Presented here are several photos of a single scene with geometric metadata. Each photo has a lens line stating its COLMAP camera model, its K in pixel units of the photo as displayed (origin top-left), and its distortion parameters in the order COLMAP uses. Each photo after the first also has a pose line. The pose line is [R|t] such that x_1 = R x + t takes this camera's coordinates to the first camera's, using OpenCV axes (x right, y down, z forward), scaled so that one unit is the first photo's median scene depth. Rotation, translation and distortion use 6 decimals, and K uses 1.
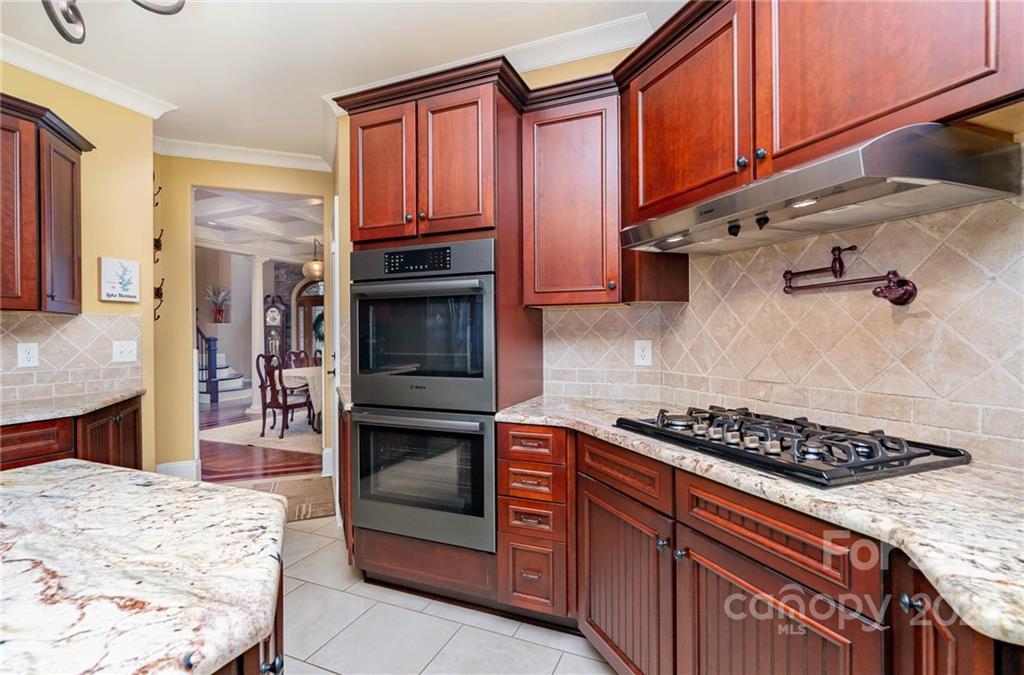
lens RADIAL K [[477.6, 0, 506.9], [0, 477.6, 333.7], [0, 0, 1]] dist [-0.002563, -0.000476]
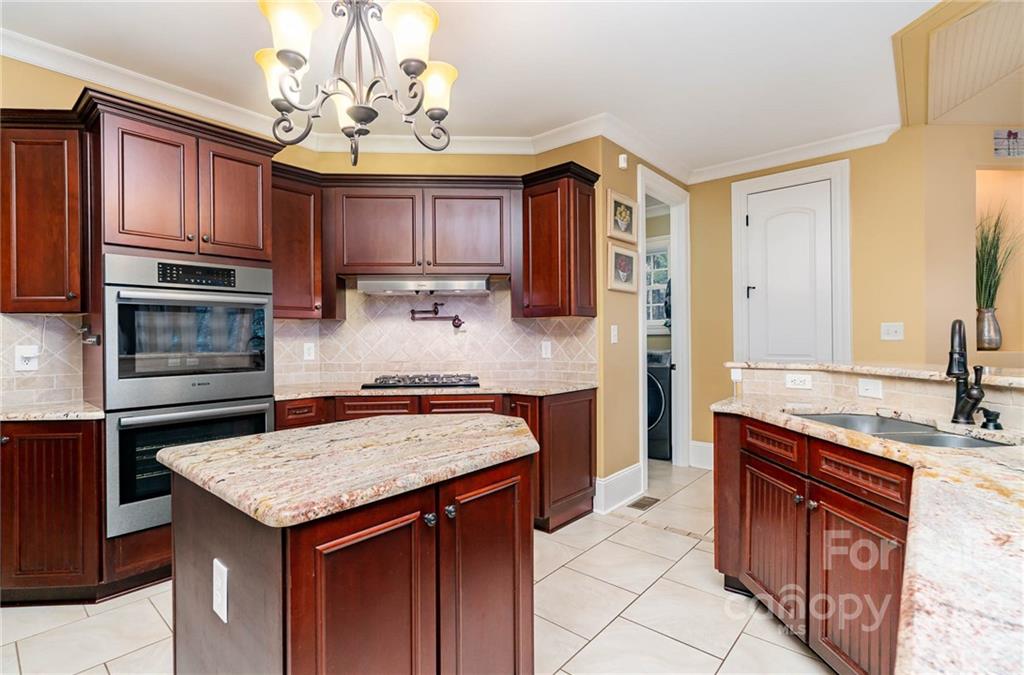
lens RADIAL K [[477.6, 0, 511.1], [0, 477.6, 338.4], [0, 0, 1]] dist [-0.002563, -0.000476]
pose [[0.303730, 0.002765, 0.952754, -1.322454], [0.004295, 0.999982, -0.004272, 0.011035], [-0.952748, 0.005390, 0.303713, -0.095597]]
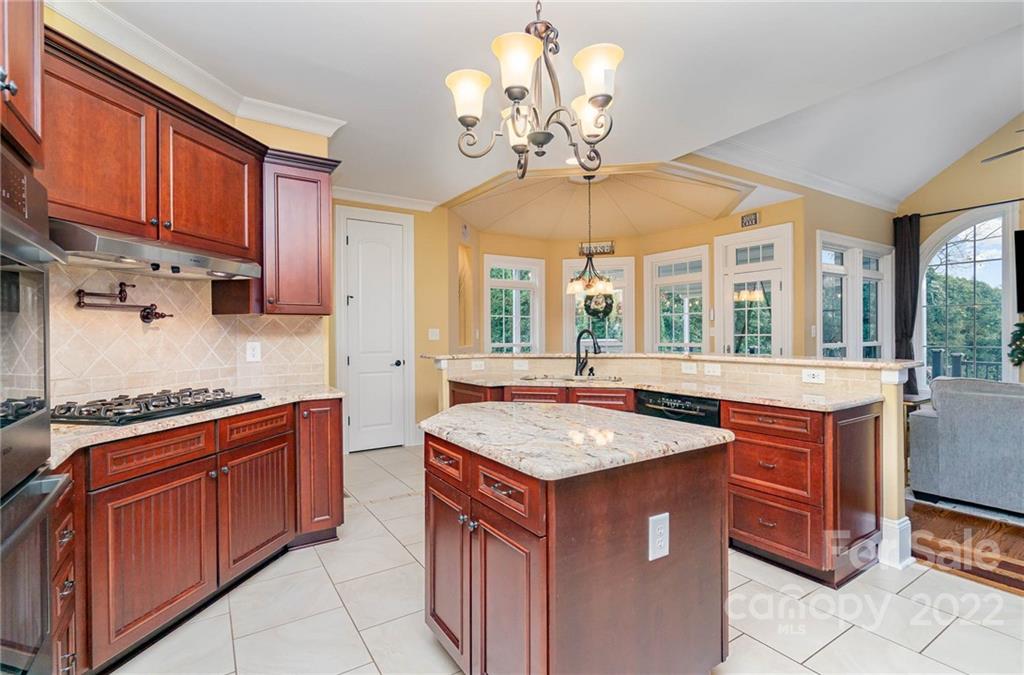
lens RADIAL K [[477.6, 0, 515.6], [0, 477.6, 336.0], [0, 0, 1]] dist [-0.002563, -0.000476]
pose [[-0.840266, 0.010362, 0.542076, -1.061695], [0.009383, 0.999946, -0.004569, 0.009649], [-0.542093, 0.001247, -0.840317, 1.399206]]
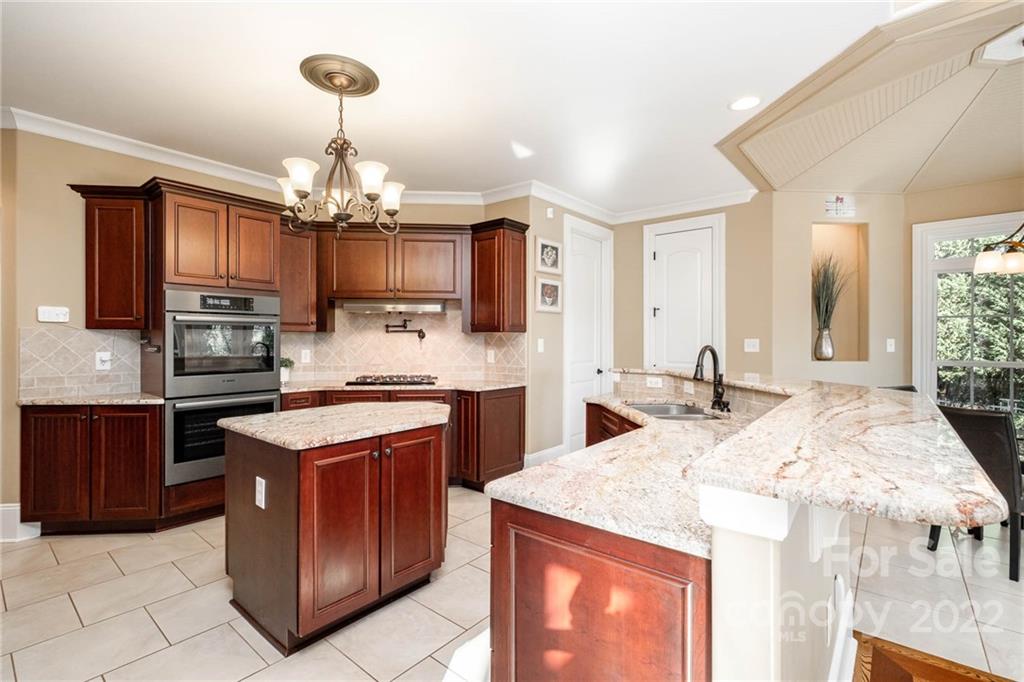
lens RADIAL K [[462.3, 0, 512.2], [0, 462.3, 340.9], [0, 0, 1]] dist [-0.004588, 0.000257]
pose [[0.277669, 0.002368, 0.960674, -1.784216], [-0.006805, 0.999977, -0.000498, -0.037258], [-0.960653, -0.006399, 0.277678, -0.463343]]
